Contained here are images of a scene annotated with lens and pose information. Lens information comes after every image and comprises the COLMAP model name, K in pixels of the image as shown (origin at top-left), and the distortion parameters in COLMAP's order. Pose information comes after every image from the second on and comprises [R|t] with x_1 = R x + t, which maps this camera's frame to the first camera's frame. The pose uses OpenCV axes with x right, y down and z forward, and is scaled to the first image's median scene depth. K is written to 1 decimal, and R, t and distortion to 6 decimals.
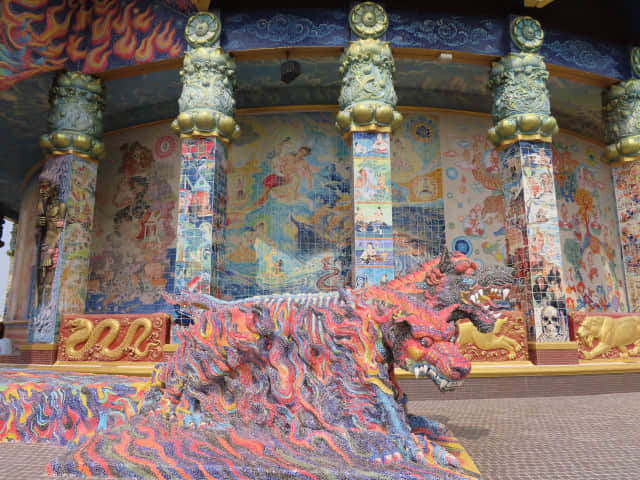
lens RADIAL K [[456.1, 0, 322.0], [0, 456.1, 239.1], [0, 0, 1]] dist [-0.006678, 0.002878]
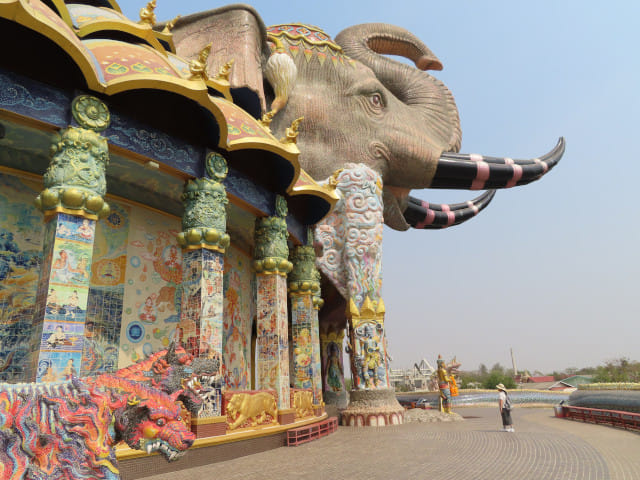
lens RADIAL K [[456.1, 0, 322.0], [0, 456.1, 239.1], [0, 0, 1]] dist [-0.006678, 0.002878]
pose [[0.712263, 0.186936, 0.676562, -0.182166], [-0.073669, 0.978469, -0.192798, -0.026223], [-0.698036, 0.087482, 0.710699, -0.110278]]
